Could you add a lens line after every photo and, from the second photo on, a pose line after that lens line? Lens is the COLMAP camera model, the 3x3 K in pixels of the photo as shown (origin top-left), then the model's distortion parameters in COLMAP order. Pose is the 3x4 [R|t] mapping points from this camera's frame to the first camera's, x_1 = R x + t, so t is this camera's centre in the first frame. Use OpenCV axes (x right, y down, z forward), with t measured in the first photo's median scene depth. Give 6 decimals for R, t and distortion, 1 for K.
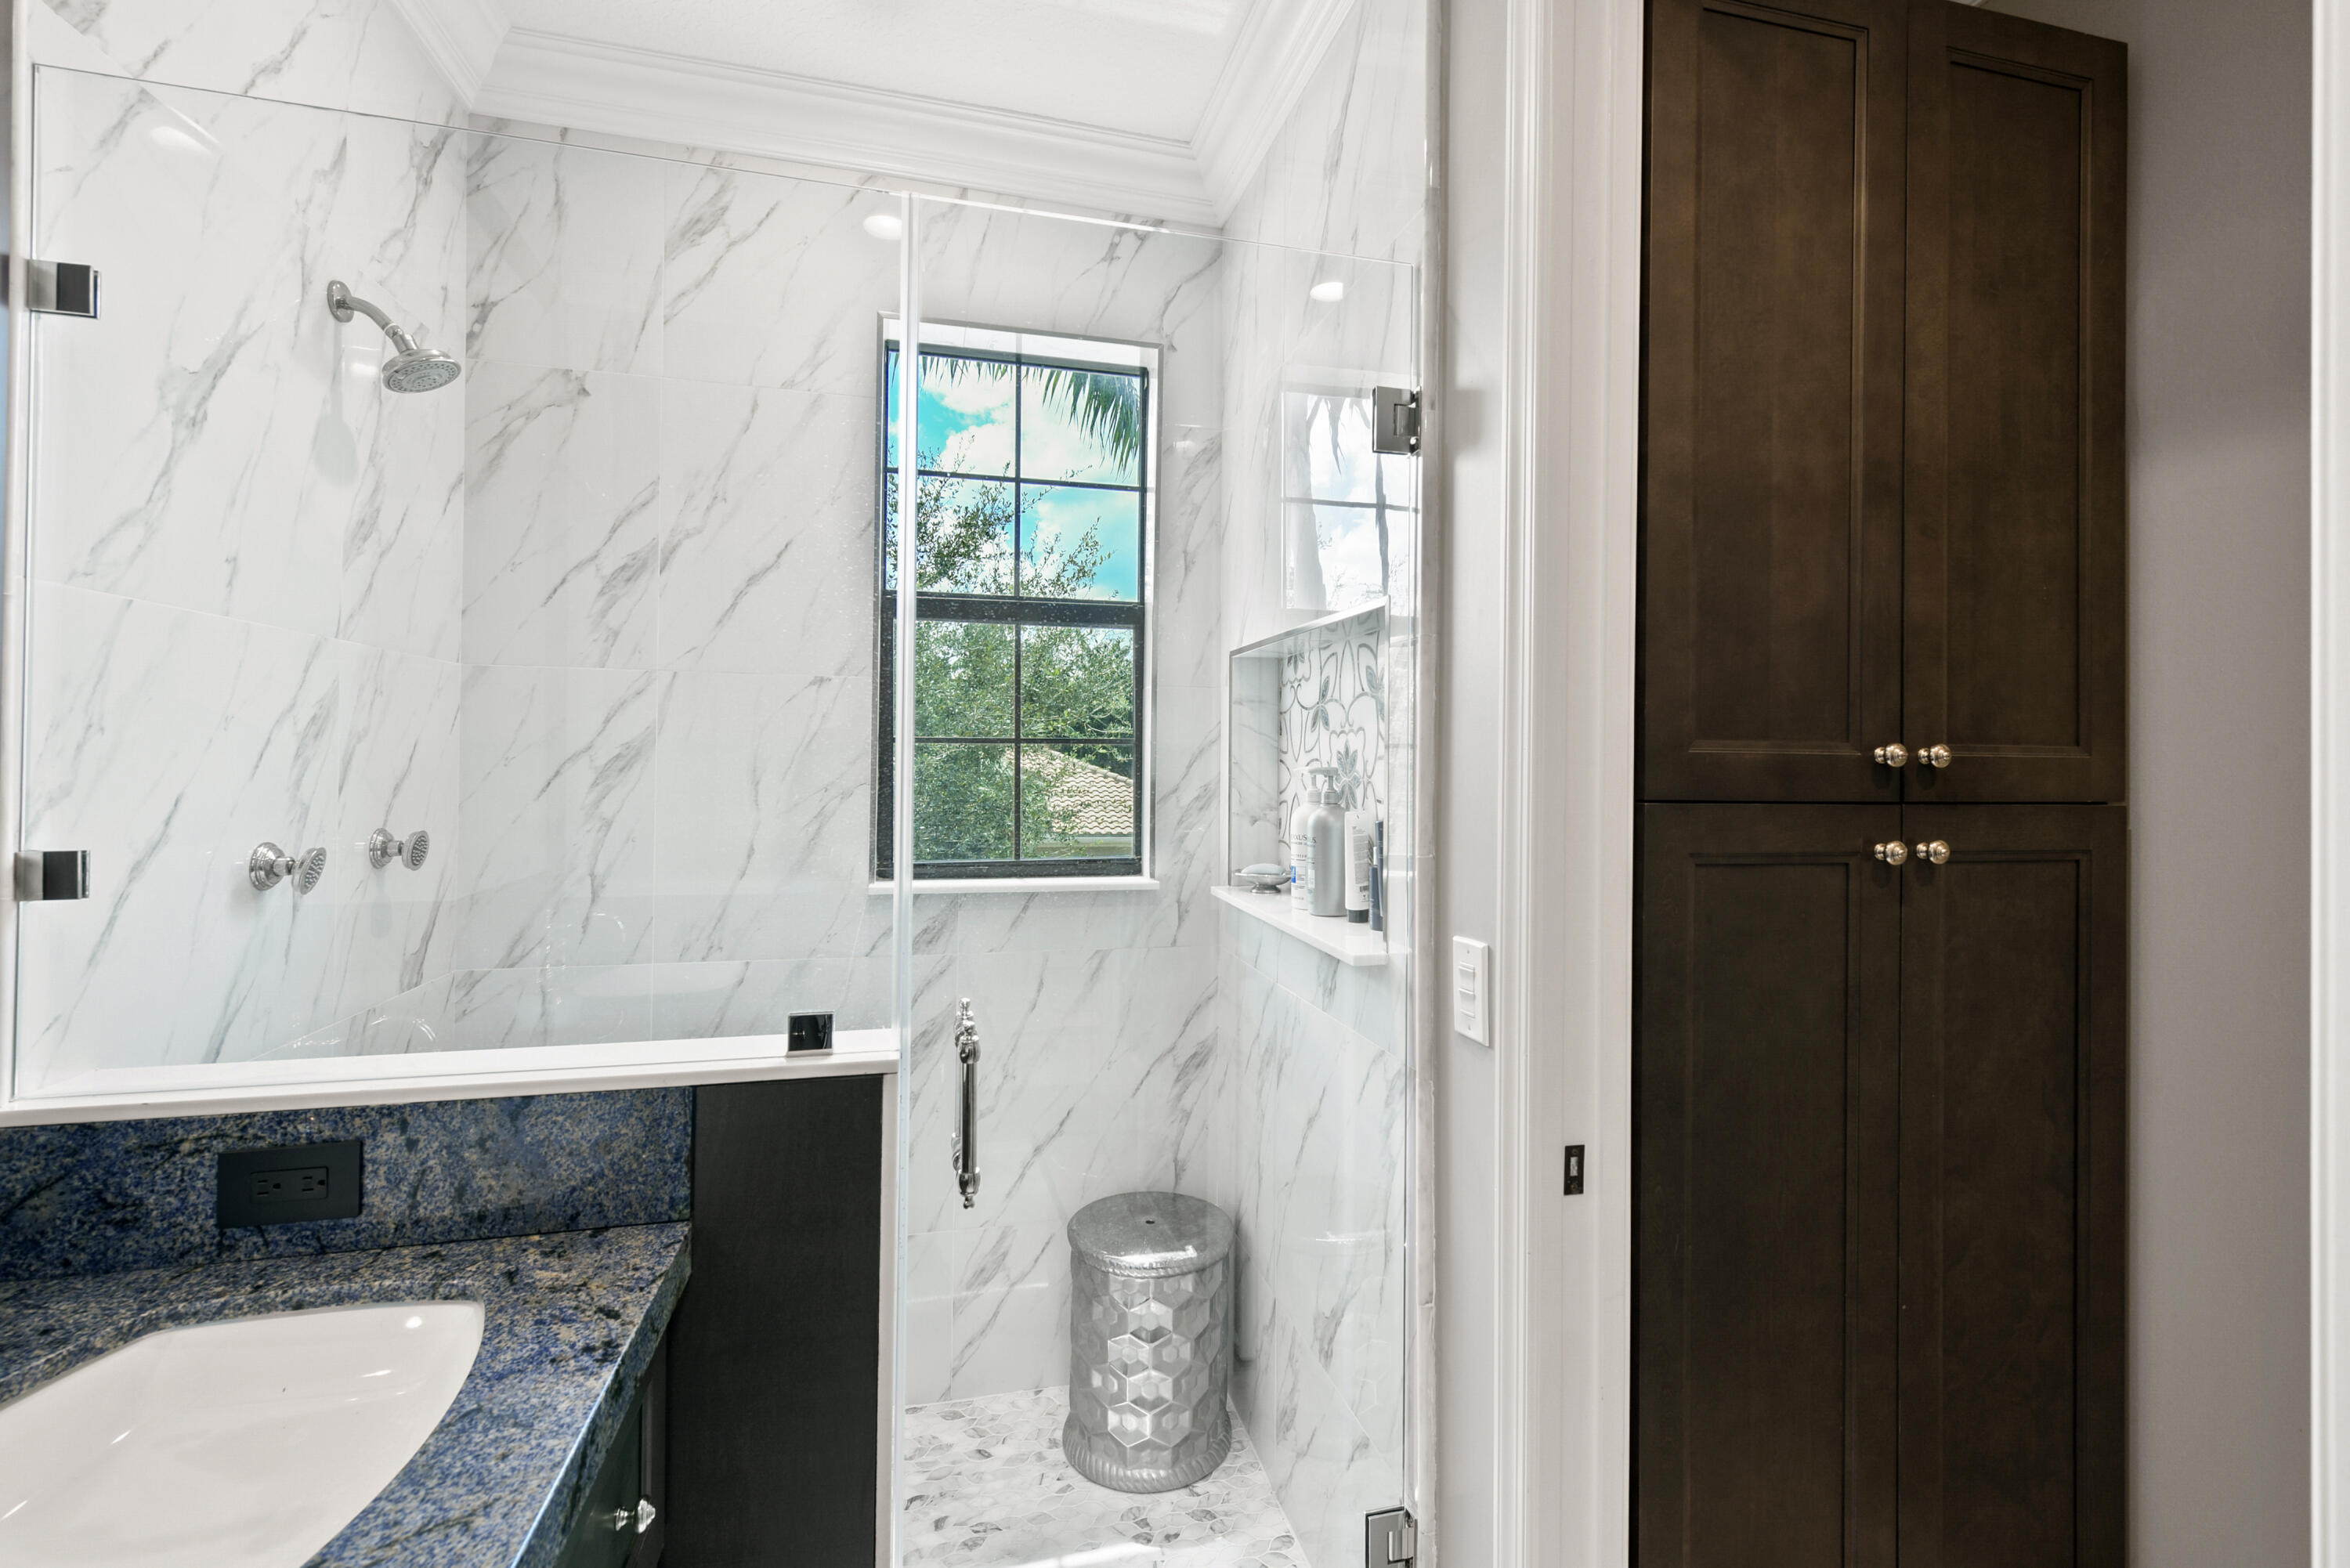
lens RADIAL K [[1075.1, 0, 1225.9], [0, 1075.1, 755.6], [0, 0, 1]] dist [0.010210, -0.002837]
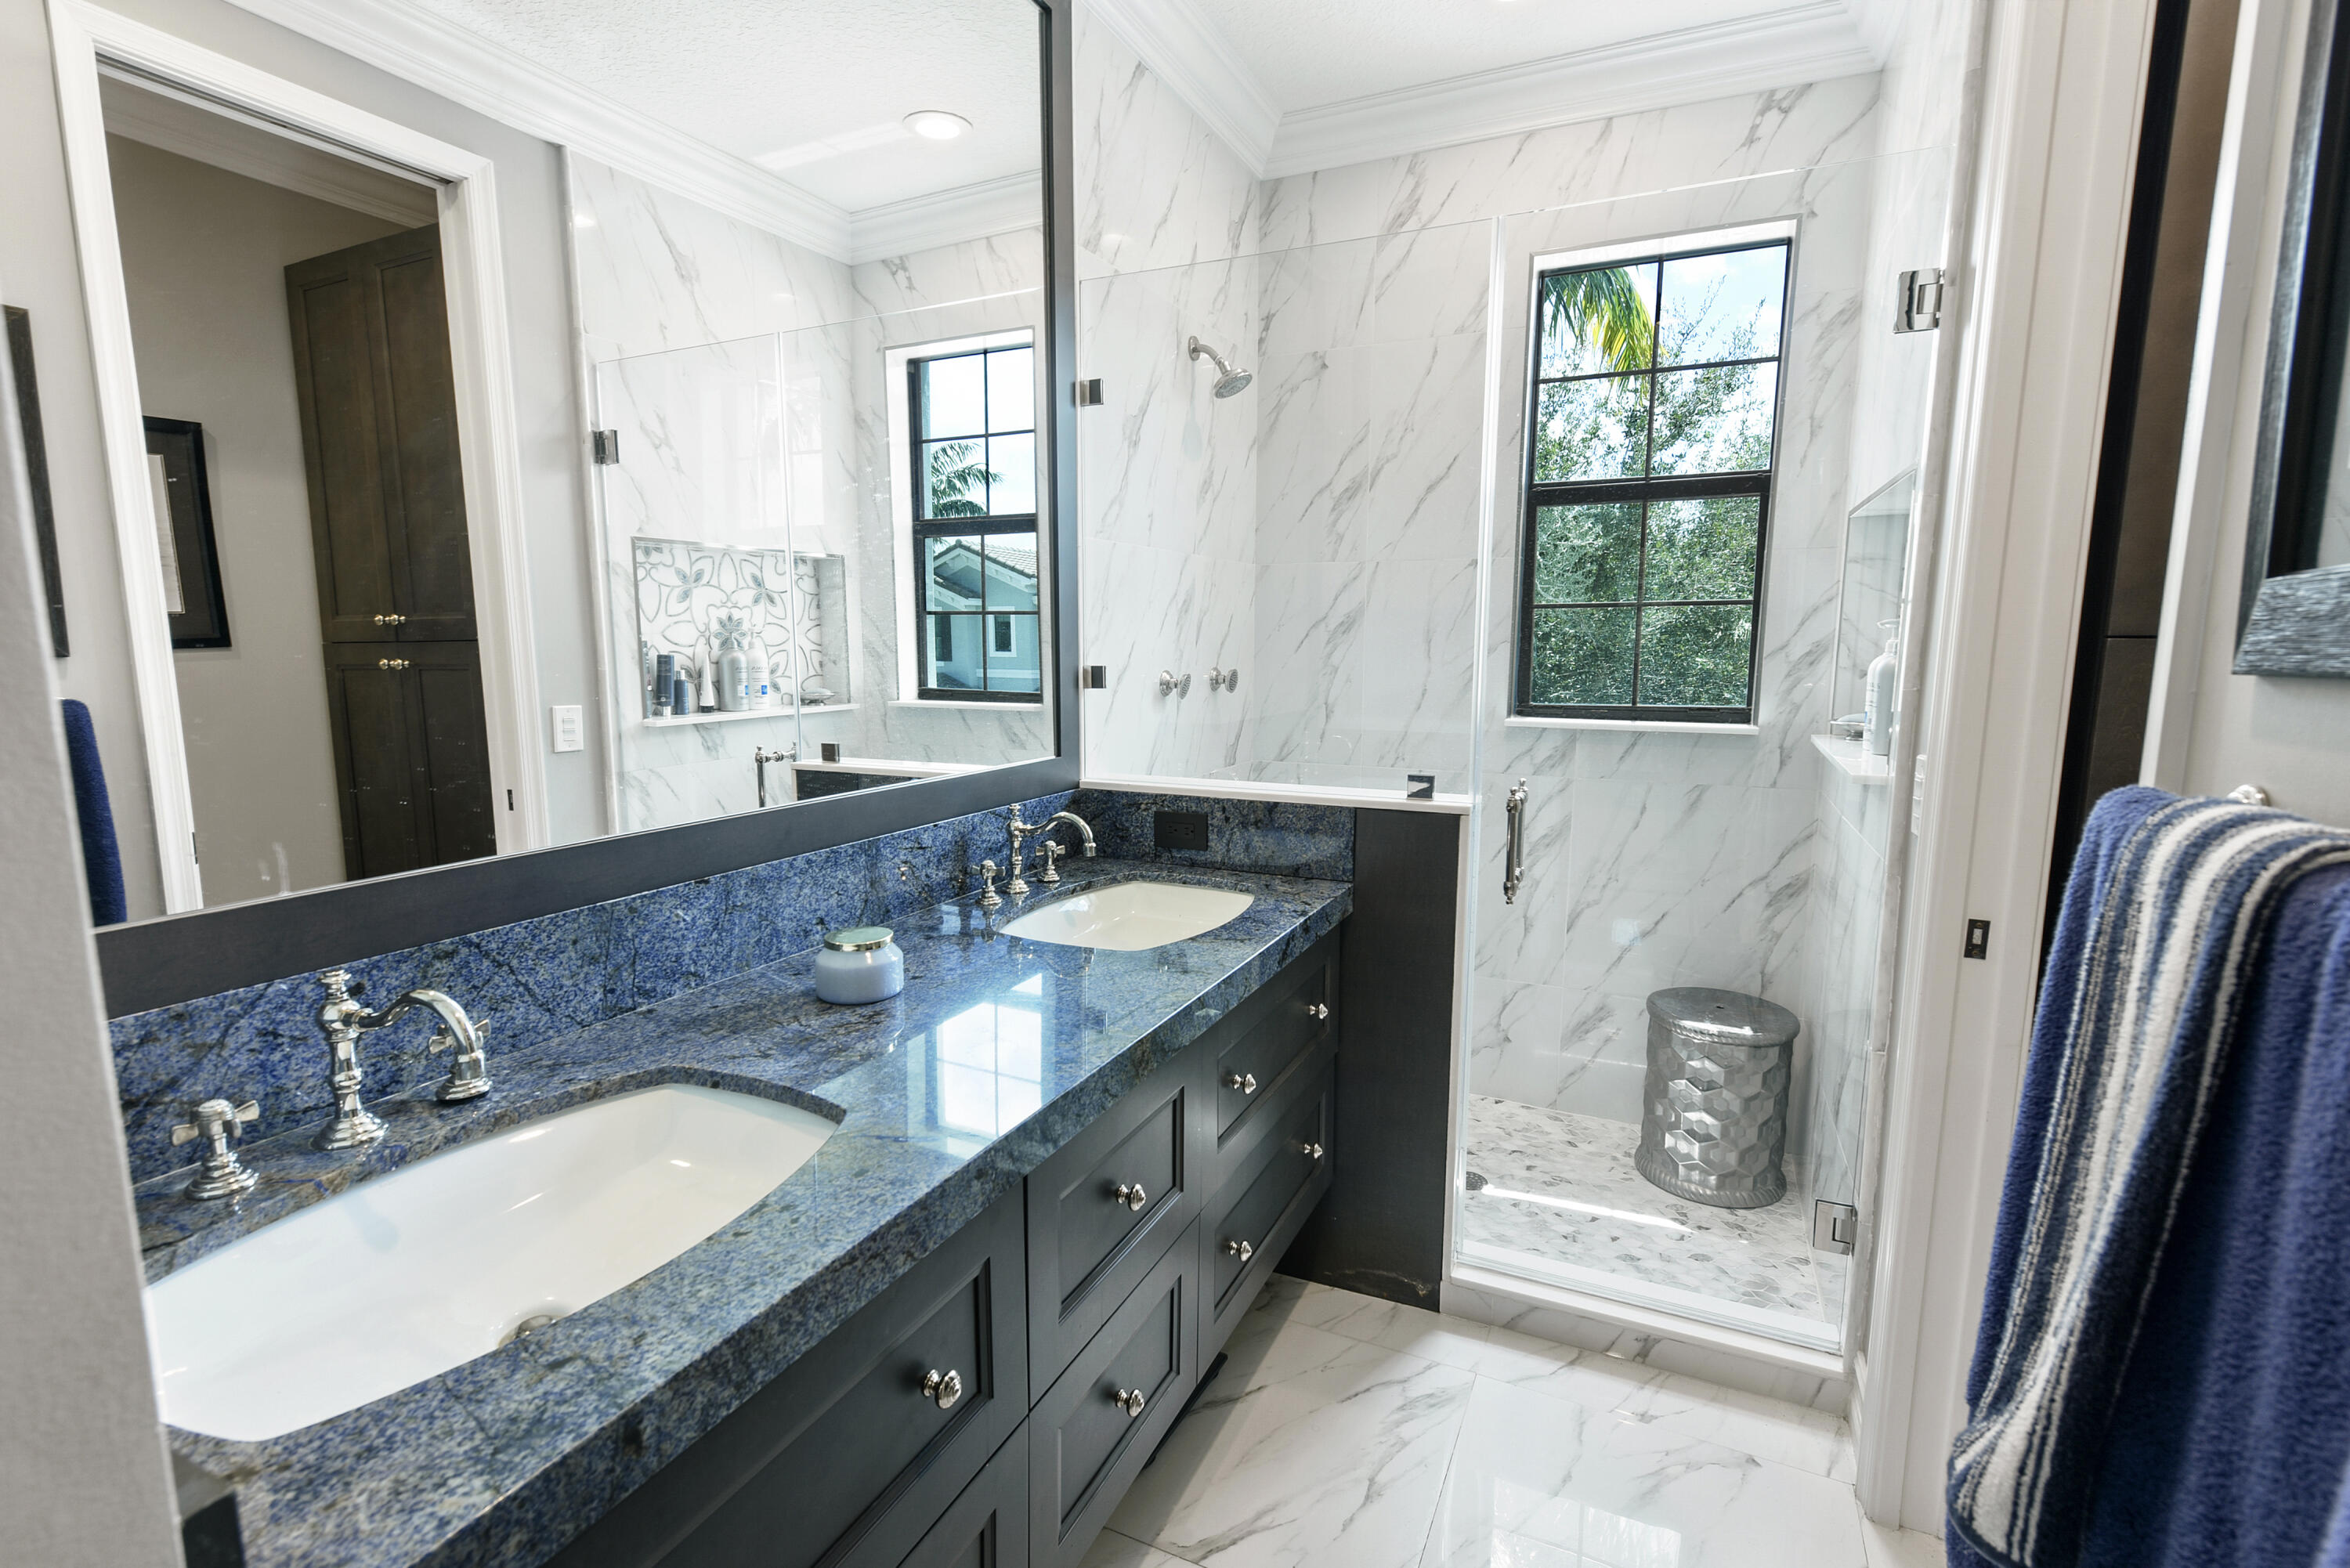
lens RADIAL K [[1075.1, 0, 1177.4], [0, 1075.1, 790.2], [0, 0, 1]] dist [0.010210, -0.002837]
pose [[0.763215, 0.081529, -0.640981, 0.231049], [0.011950, 0.990057, 0.140158, 0.019049], [0.646035, -0.114631, 0.754652, -0.285392]]
